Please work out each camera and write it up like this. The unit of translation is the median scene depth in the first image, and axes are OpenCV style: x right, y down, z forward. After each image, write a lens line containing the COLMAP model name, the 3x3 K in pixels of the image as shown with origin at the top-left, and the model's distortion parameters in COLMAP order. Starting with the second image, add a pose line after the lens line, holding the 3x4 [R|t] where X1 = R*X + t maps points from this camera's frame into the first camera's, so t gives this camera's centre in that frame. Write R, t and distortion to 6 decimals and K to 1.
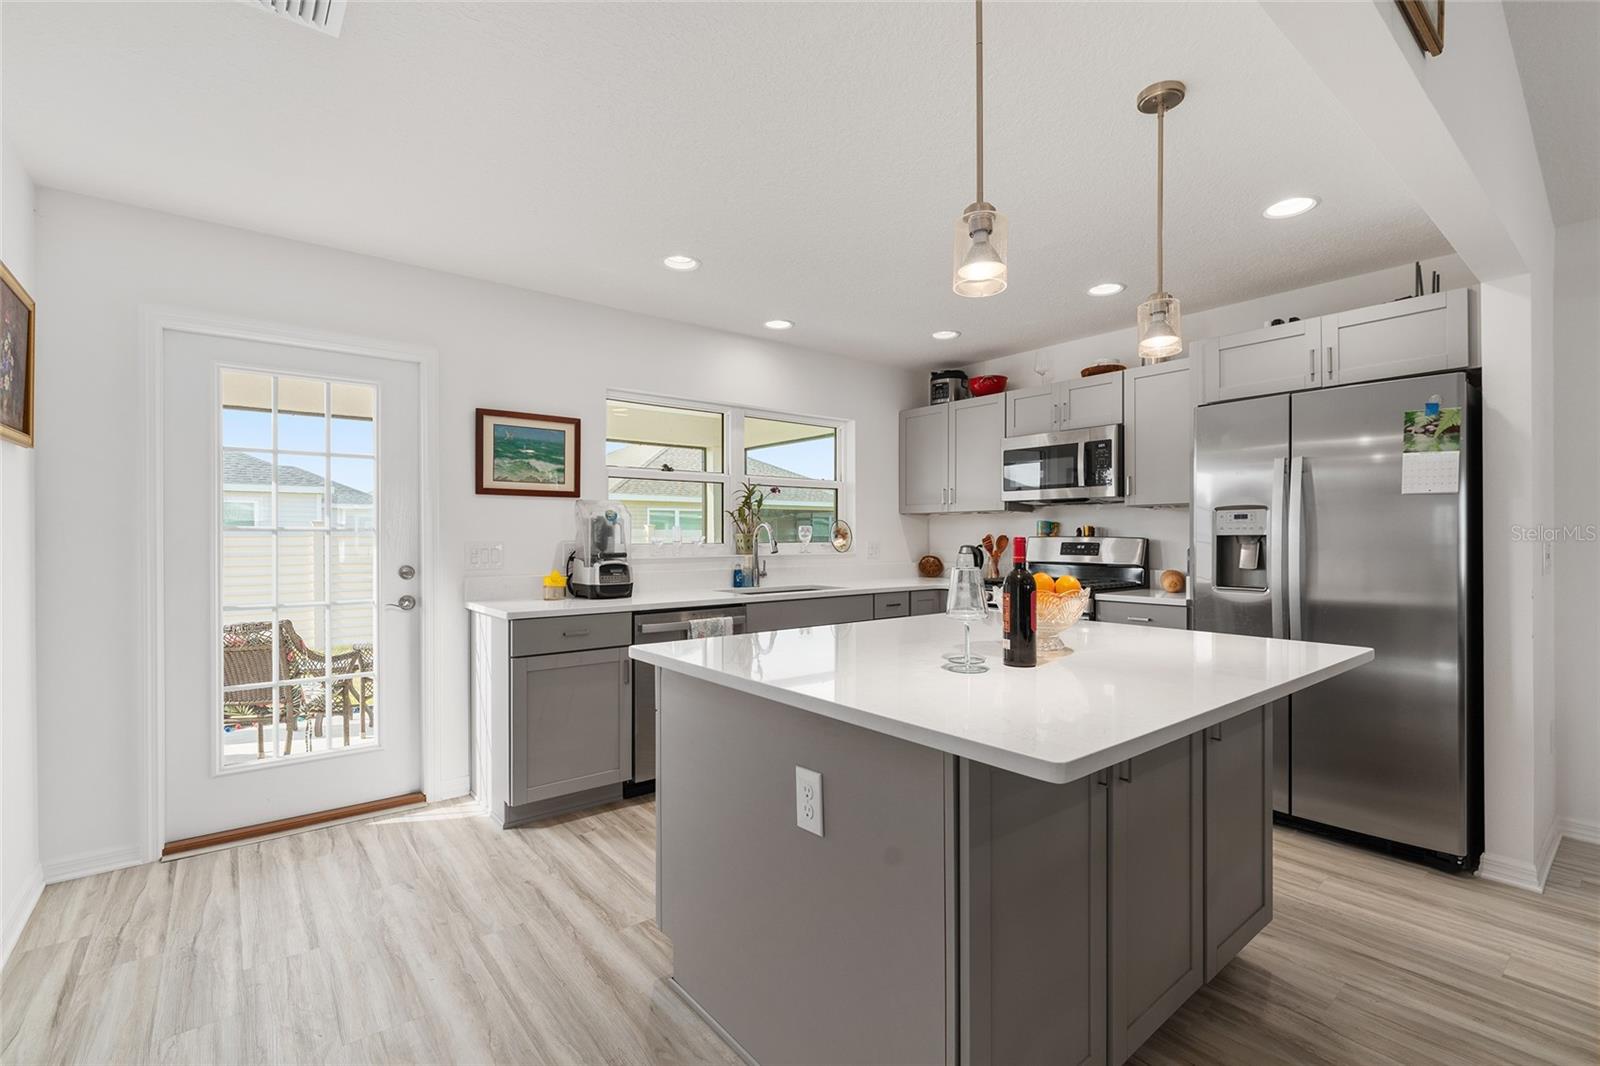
lens RADIAL K [[715.7, 0, 802.6], [0, 715.7, 537.3], [0, 0, 1]] dist [-0.000848, -0.000043]
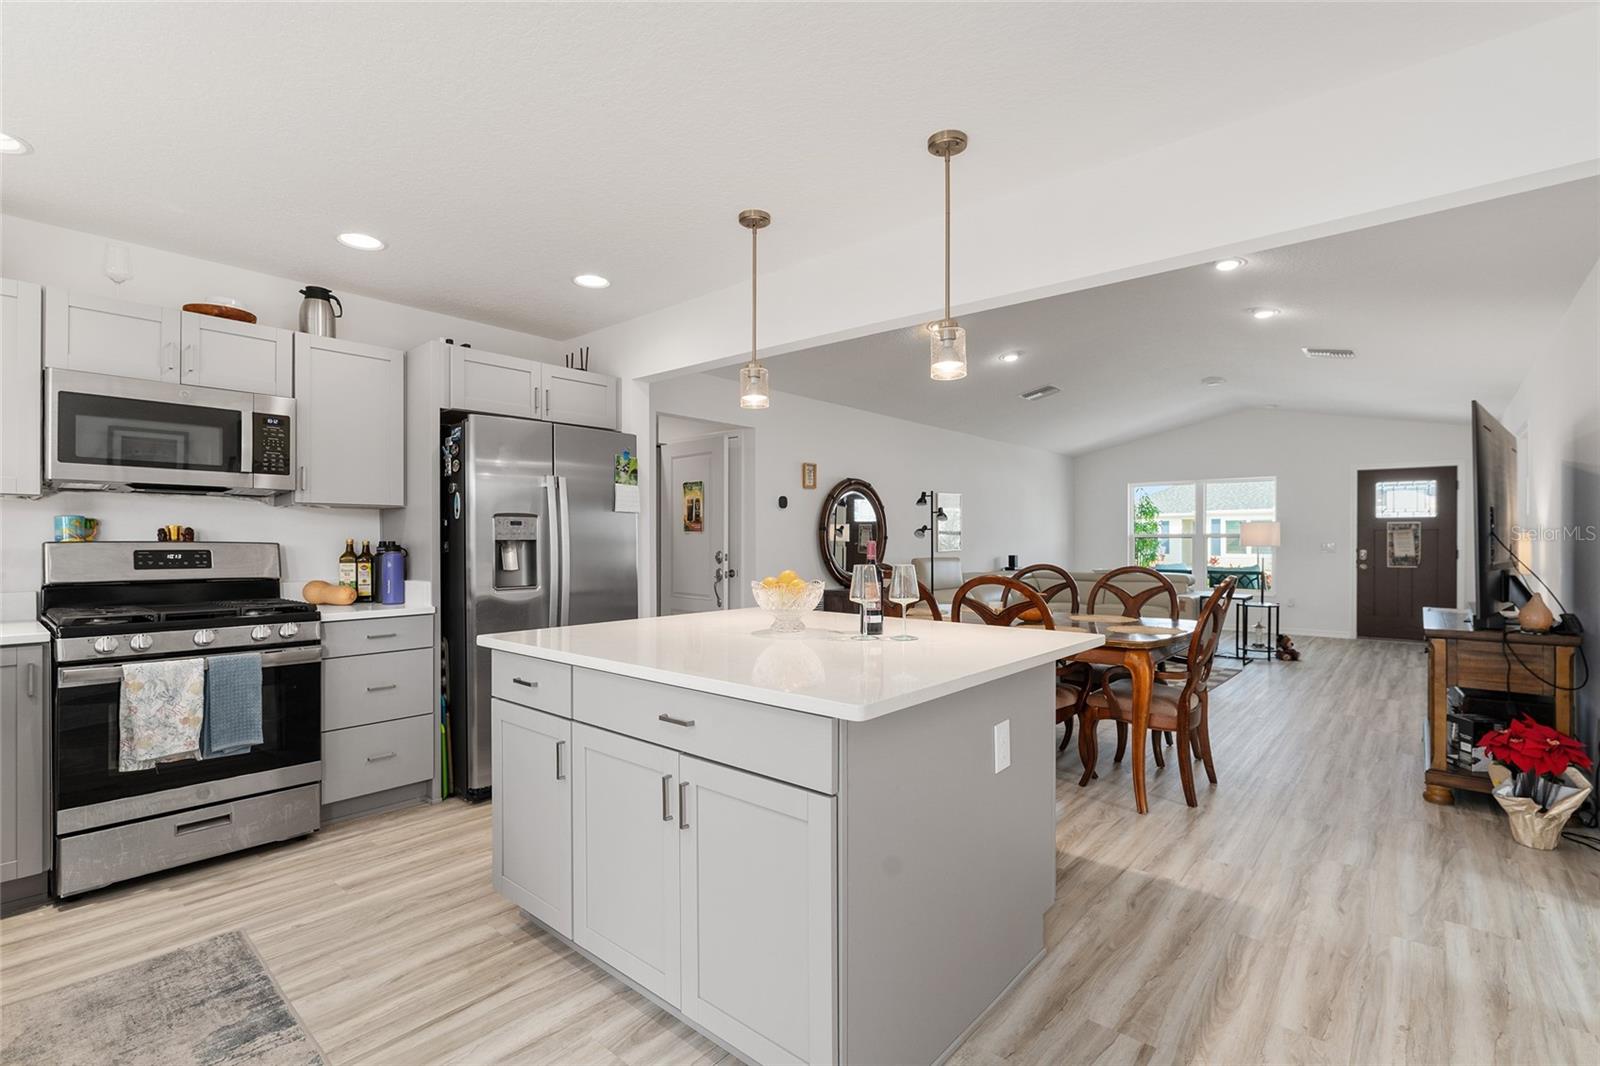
lens RADIAL K [[731.7, 0, 806.7], [0, 731.7, 542.6], [0, 0, 1]] dist [-0.001084, -0.000118]
pose [[-0.184033, -0.001239, 0.982919, -0.499380], [0.002688, 0.999995, 0.001764, 0.000474], [-0.982916, 0.002967, -0.184029, 0.653064]]
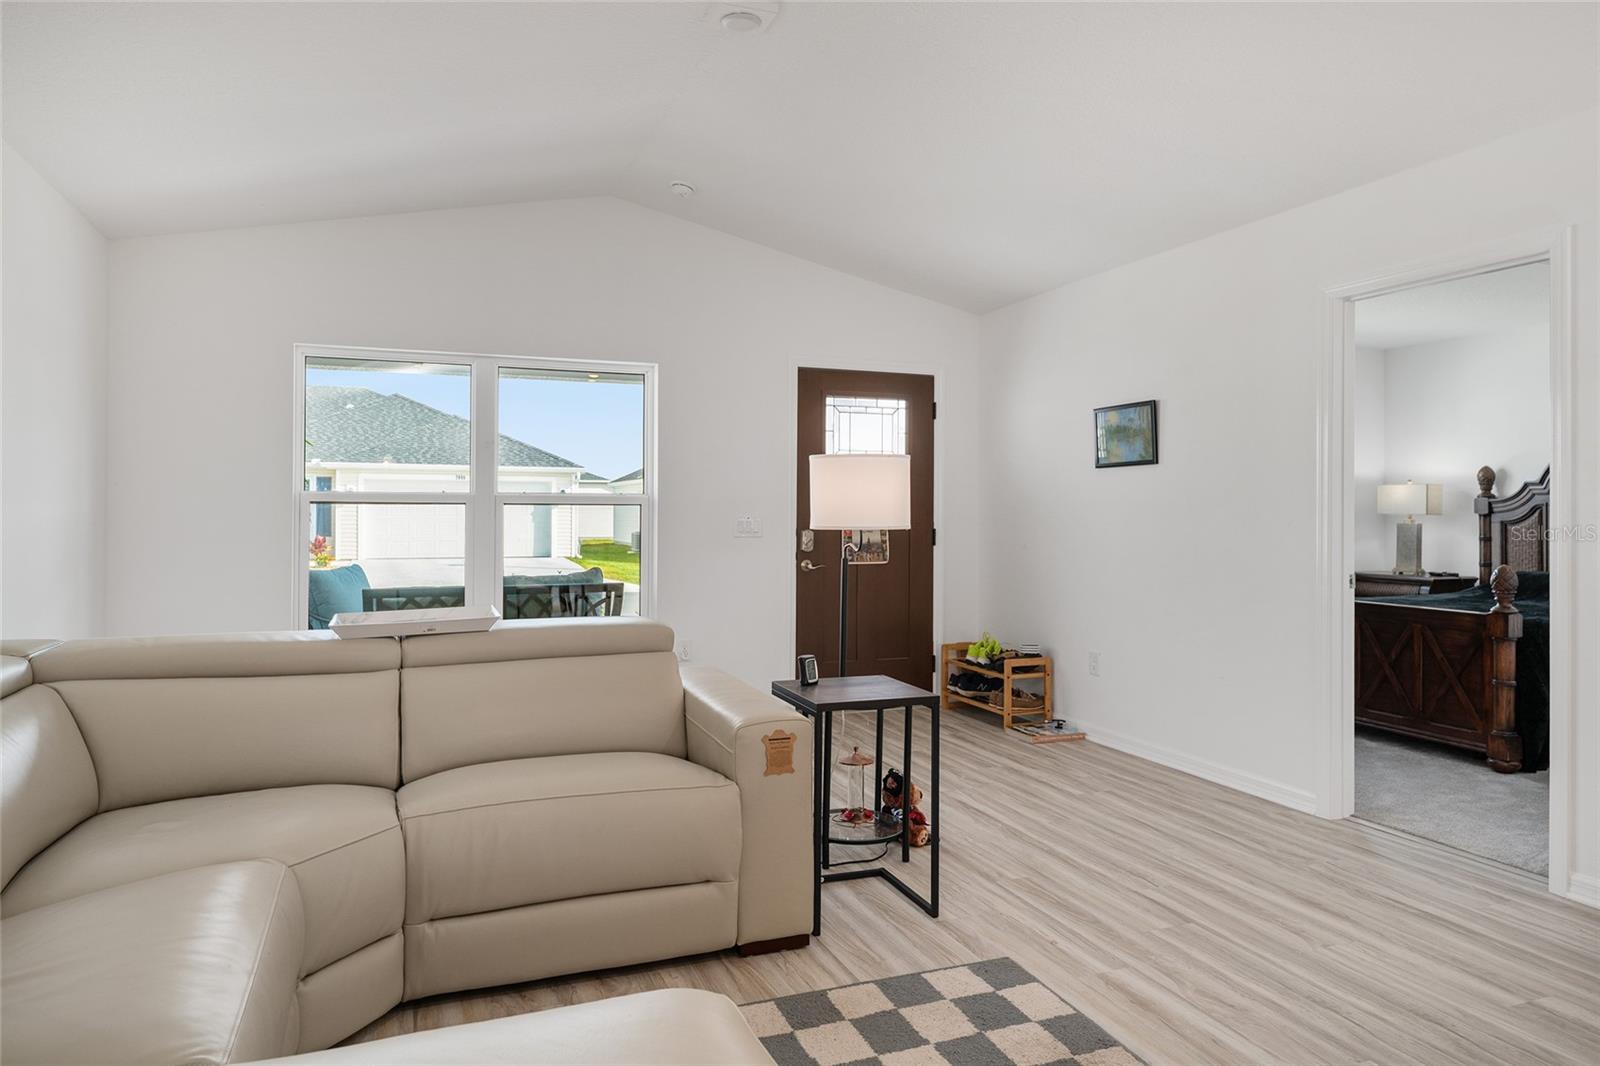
lens RADIAL K [[1031.8, 0, 802.9], [0, 1031.8, 509.3], [0, 0, 1]] dist [0.000452, -0.001918]
pose [[-0.953582, 0.001176, 0.301132, 1.082692], [0.000357, 0.999996, -0.002774, 0.003454], [-0.301134, -0.002538, -0.953578, -0.027425]]
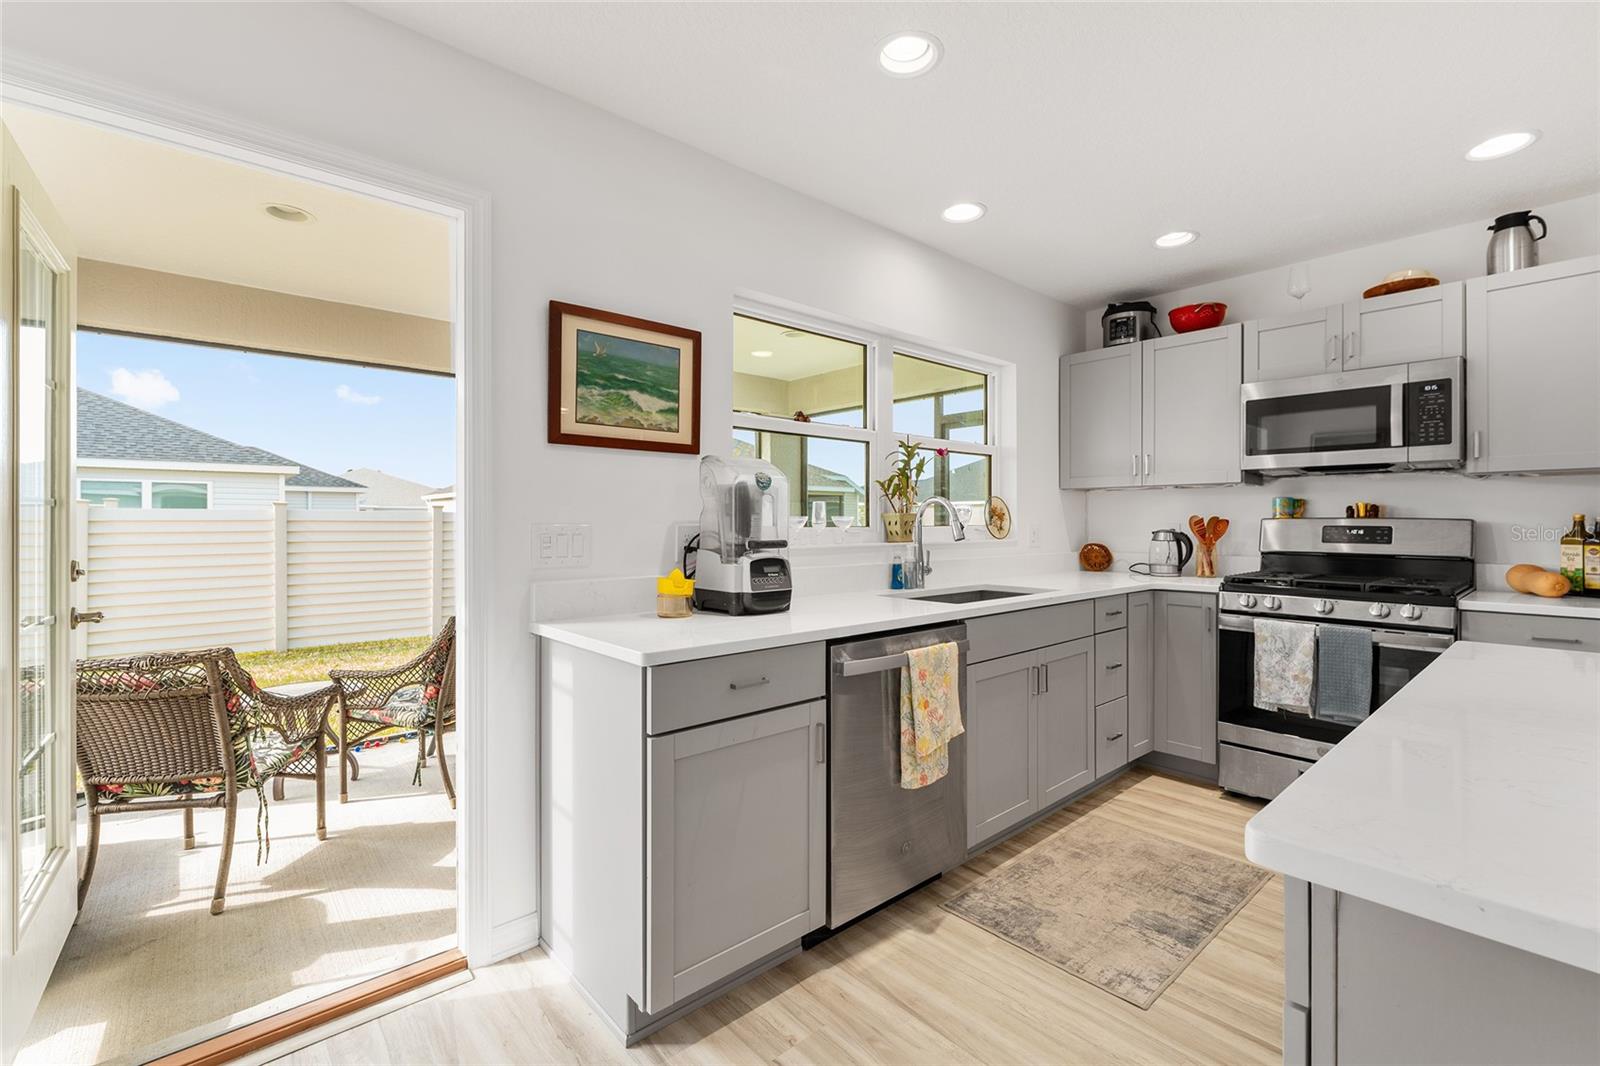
lens RADIAL K [[699.9, 0, 805.8], [0, 699.9, 520.9], [0, 0, 1]] dist [-0.000613, 0.000150]
pose [[0.998827, 0.001527, 0.048394, -0.256167], [-0.001355, 0.999993, -0.003591, 0.006759], [-0.048399, 0.003521, 0.998822, 0.381388]]
